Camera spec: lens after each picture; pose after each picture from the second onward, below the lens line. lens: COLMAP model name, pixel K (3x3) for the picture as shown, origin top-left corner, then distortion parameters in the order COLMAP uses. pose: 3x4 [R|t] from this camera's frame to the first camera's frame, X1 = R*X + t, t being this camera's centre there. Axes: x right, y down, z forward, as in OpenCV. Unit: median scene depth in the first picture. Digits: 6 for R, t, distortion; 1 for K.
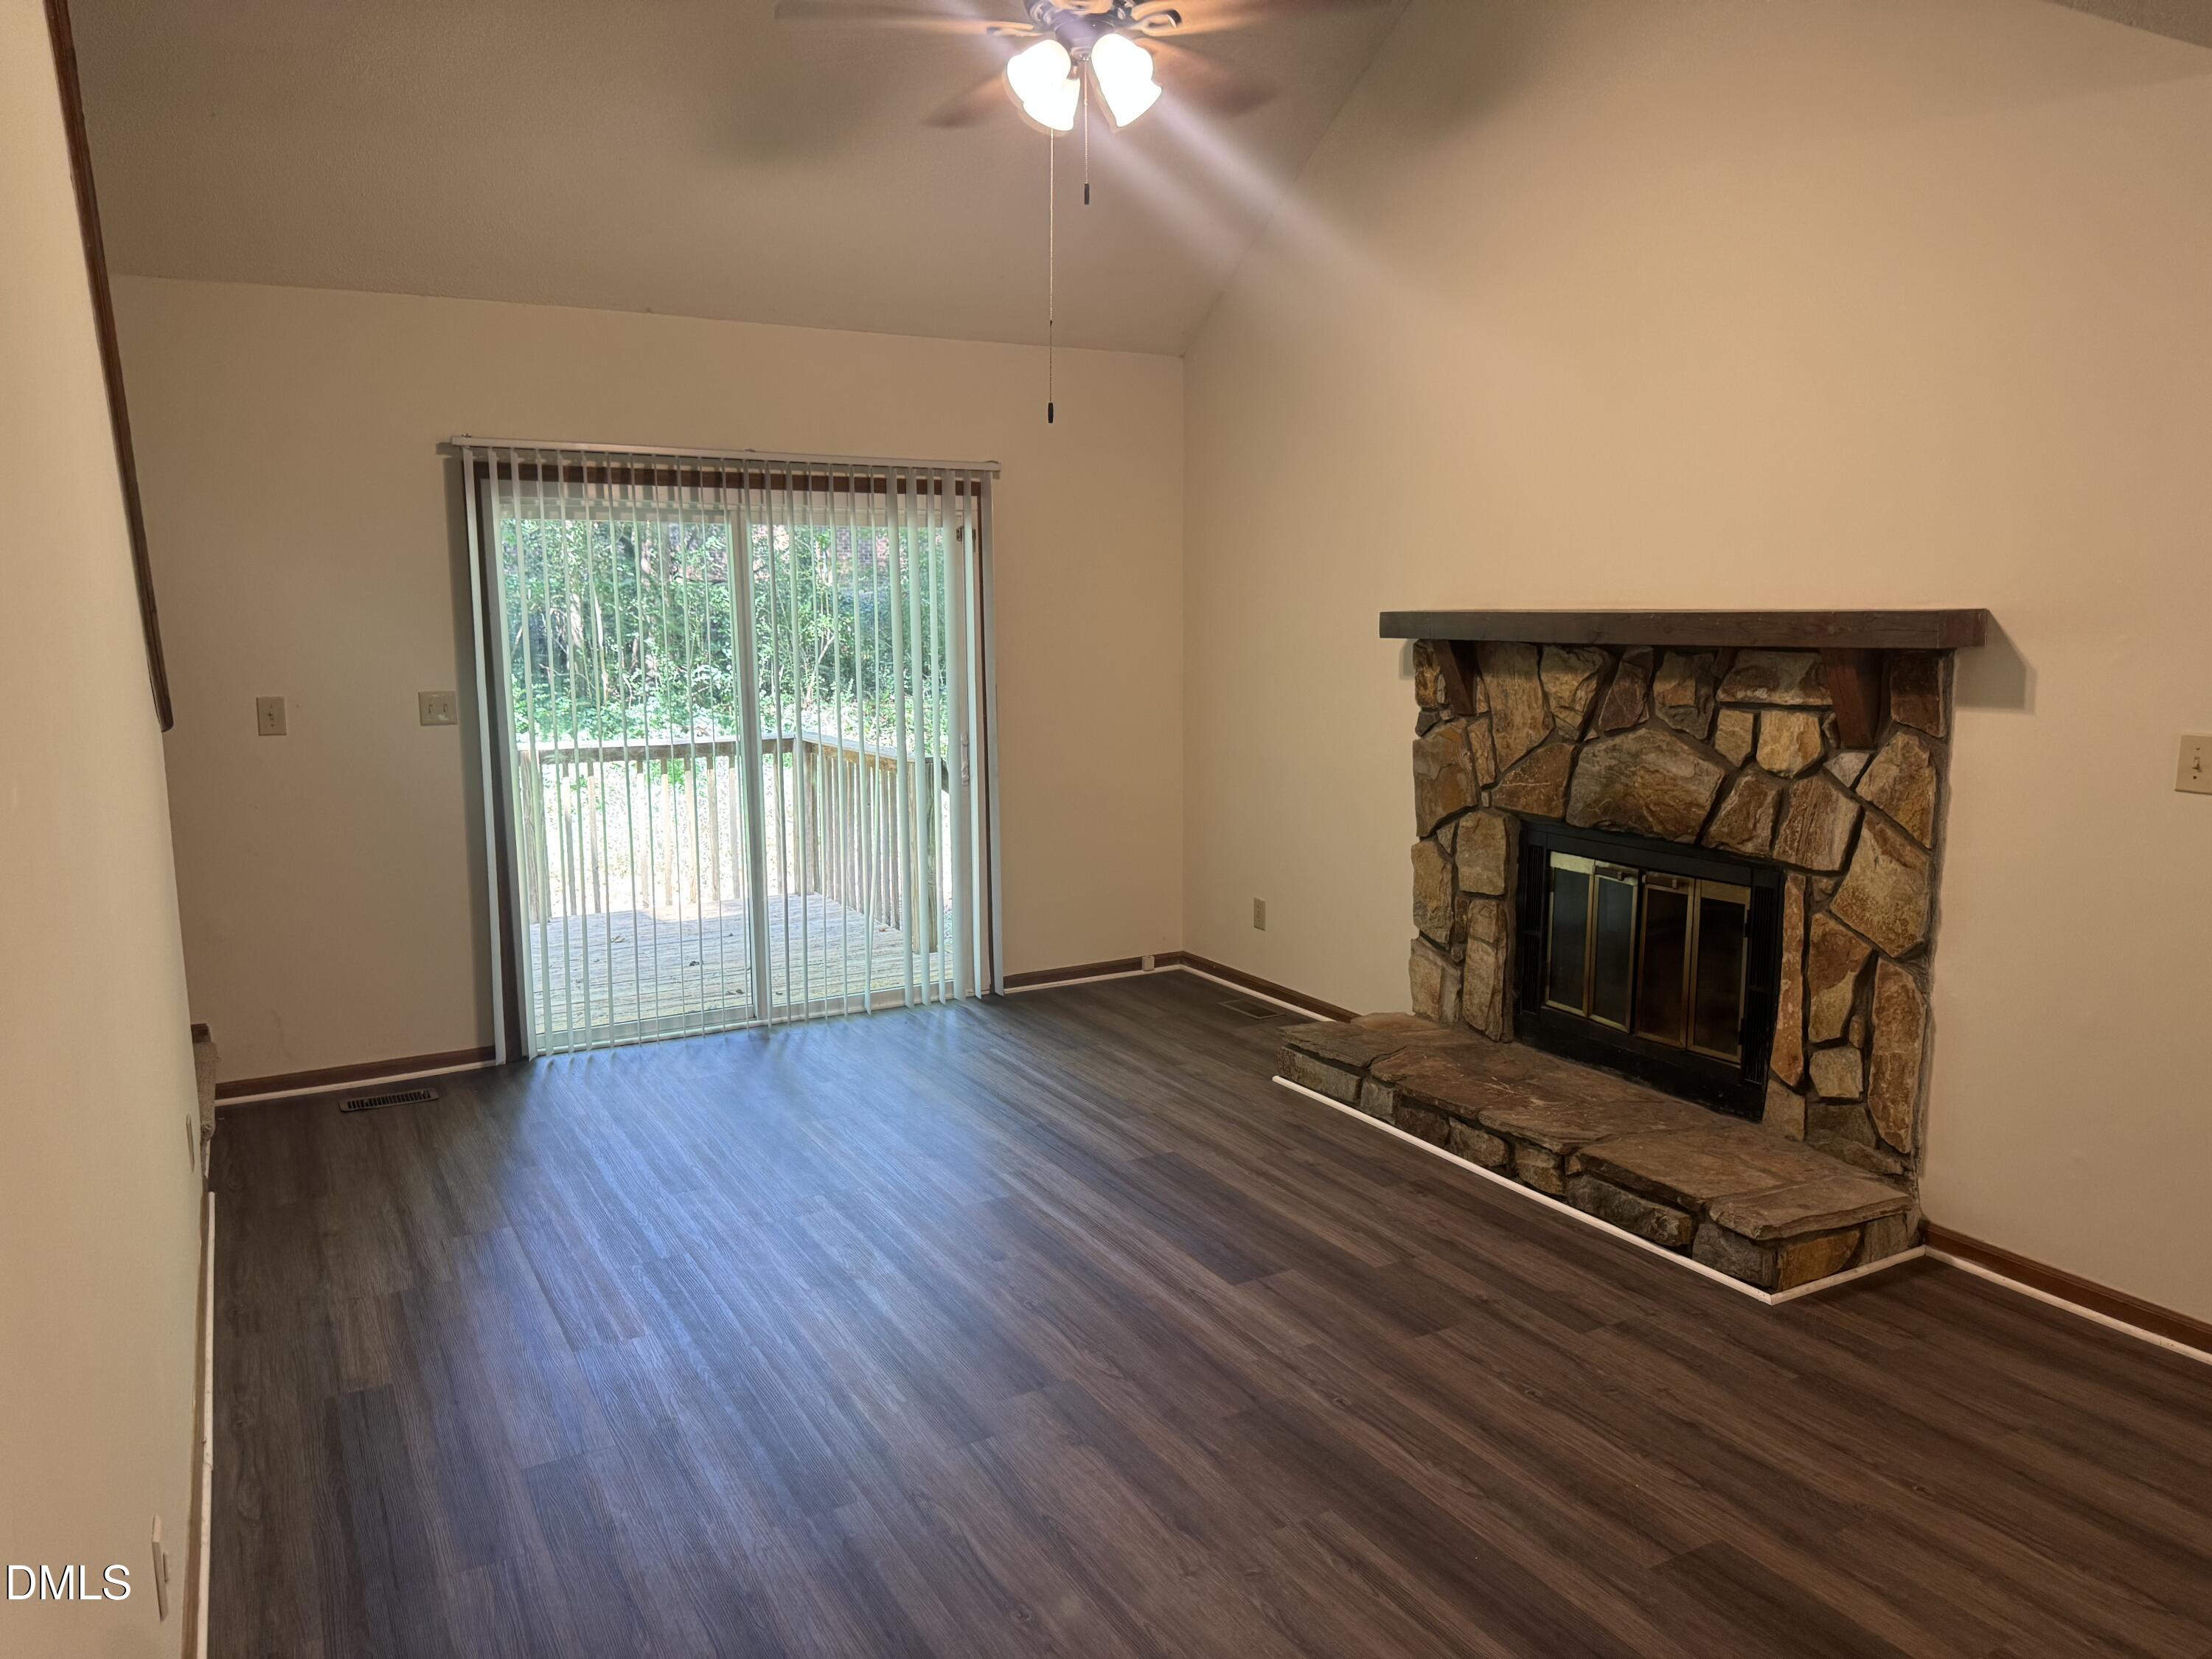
lens RADIAL K [[1550.3, 0, 1104.4], [0, 1550.3, 837.1], [0, 0, 1]] dist [0.030407, -0.033450]
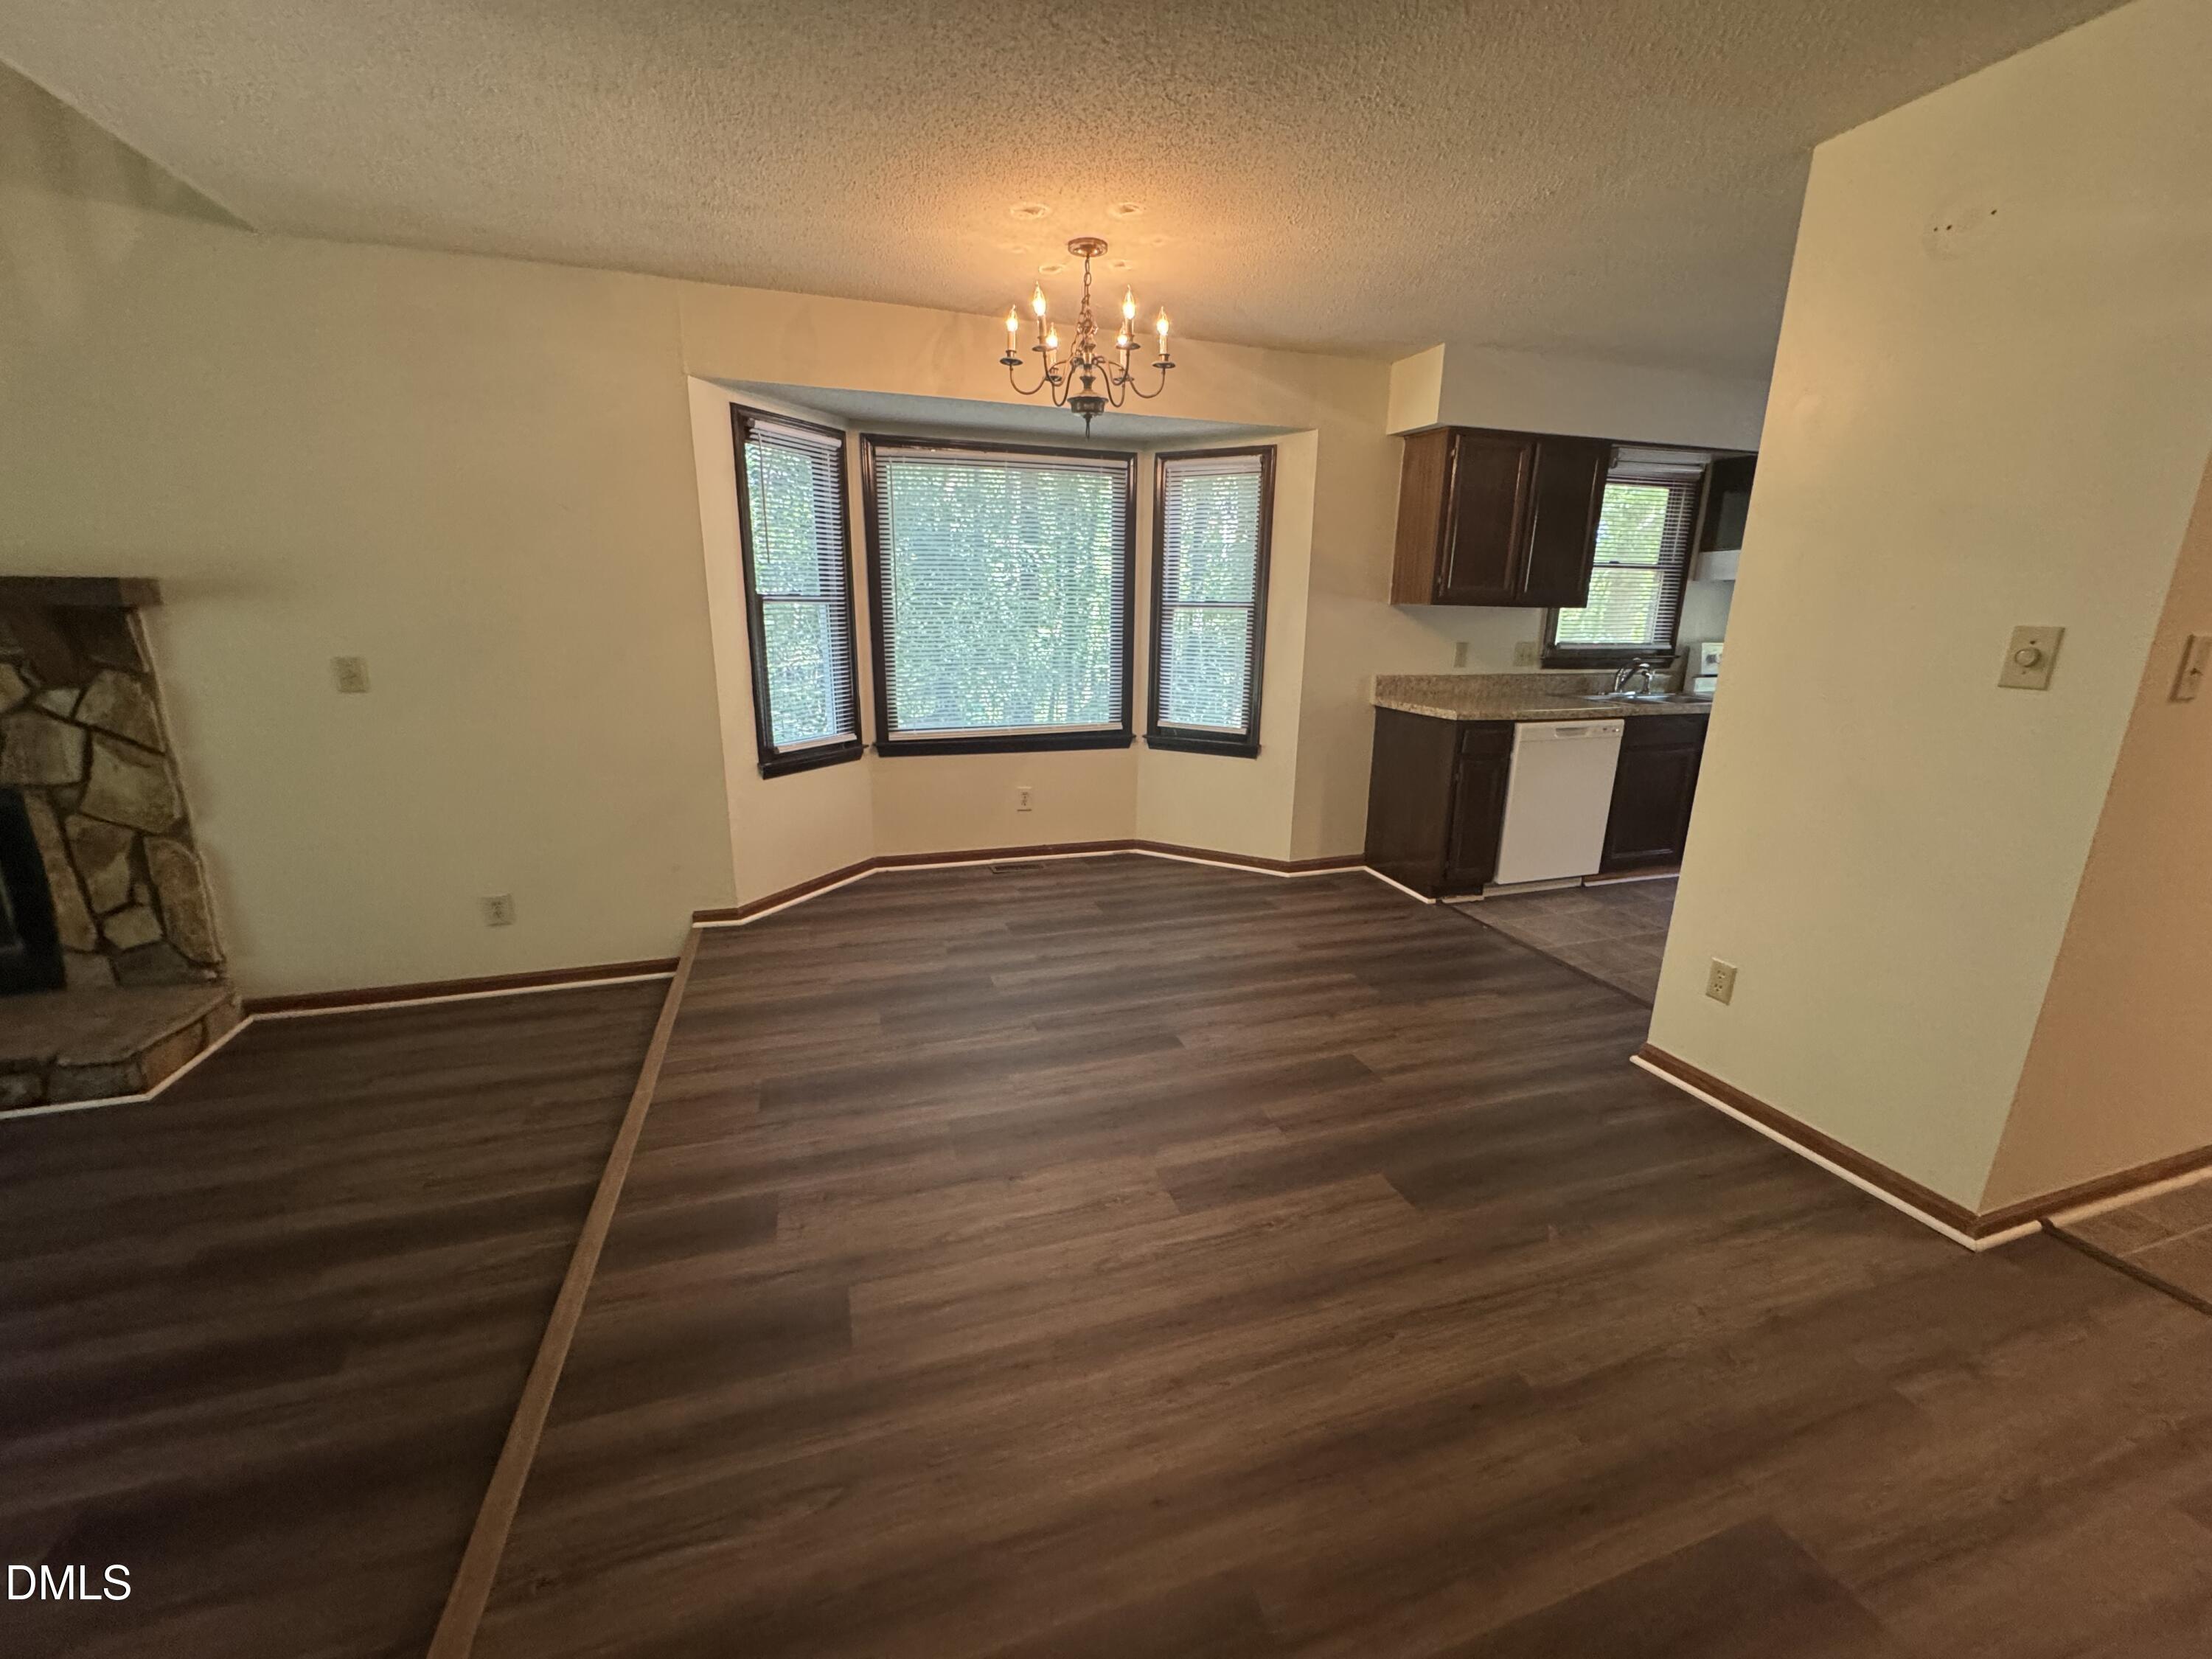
lens RADIAL K [[880.0, 0, 1109.2], [0, 880.0, 826.6], [0, 0, 1]] dist [0.000754, -0.000374]
pose [[0.187626, -0.232781, 0.954259, -0.080836], [0.131673, 0.968704, 0.210416, 0.016411], [-0.973375, 0.086170, 0.212405, 0.003649]]
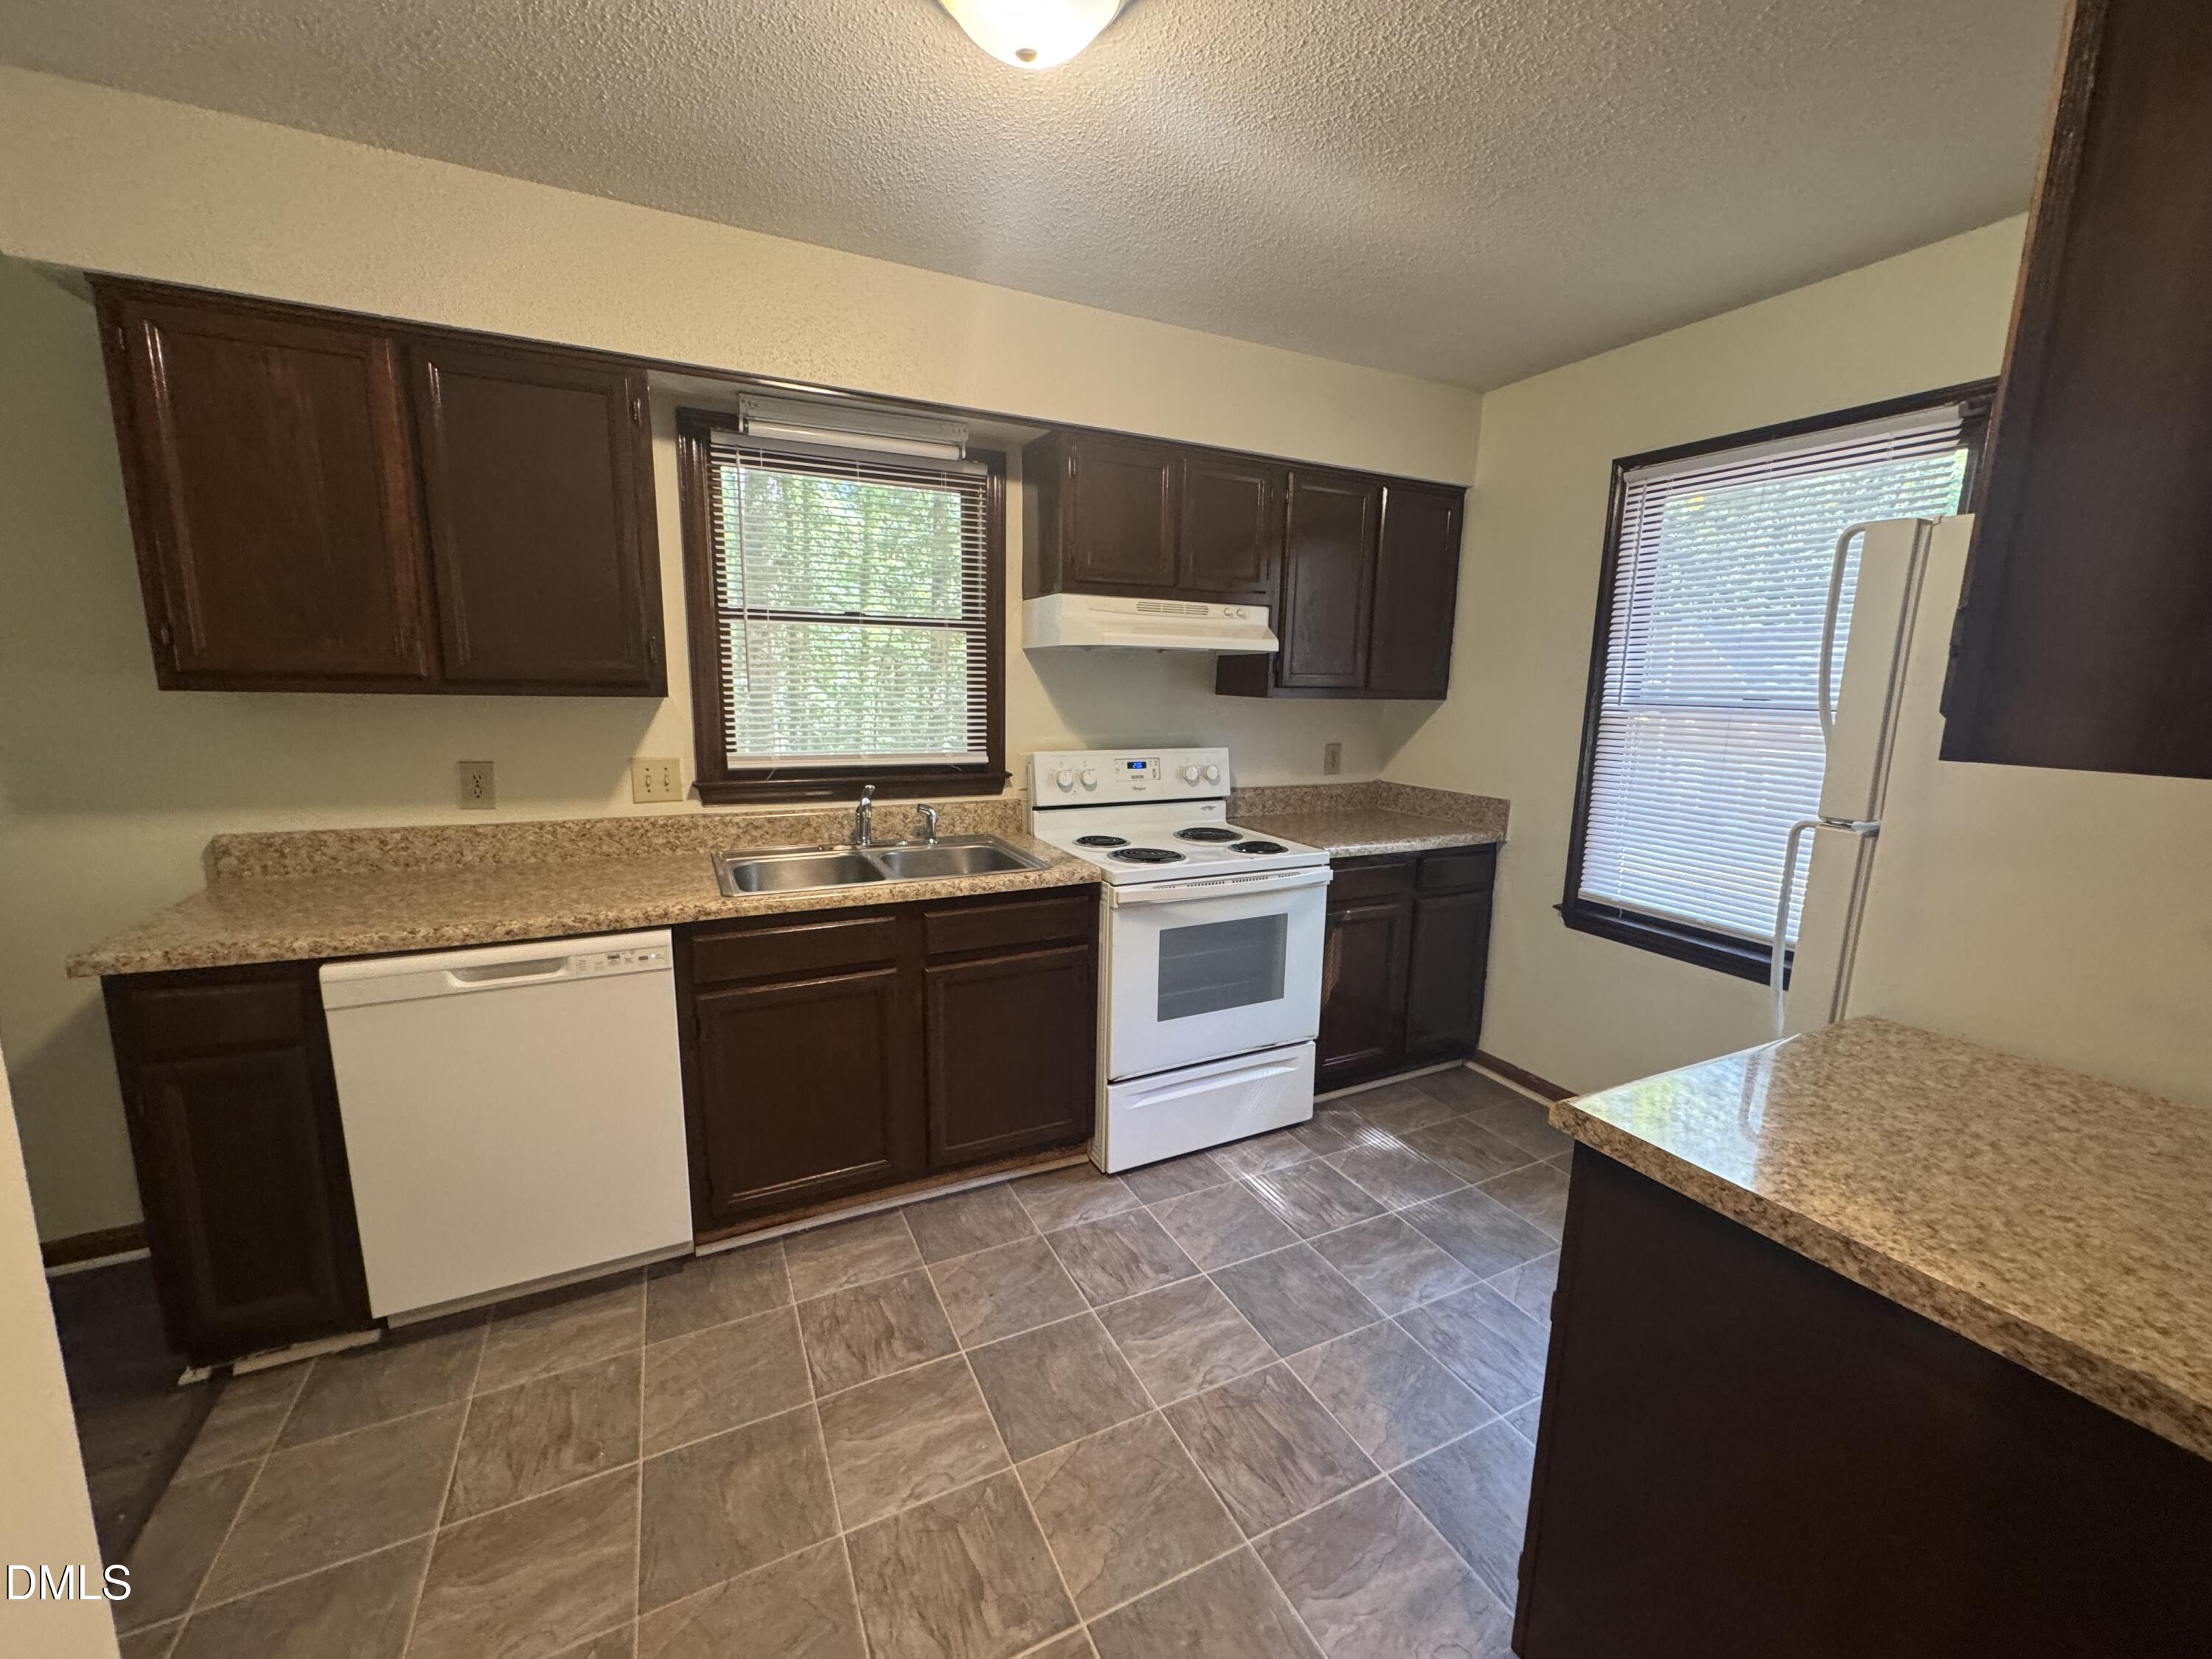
lens RADIAL K [[880.0, 0, 1113.0], [0, 880.0, 824.7], [0, 0, 1]] dist [0.000754, -0.000374]
pose [[0.032068, -0.160463, 0.986521, 0.584388], [0.129866, 0.979330, 0.155072, 0.090589], [-0.991013, 0.123142, 0.052244, -0.652050]]
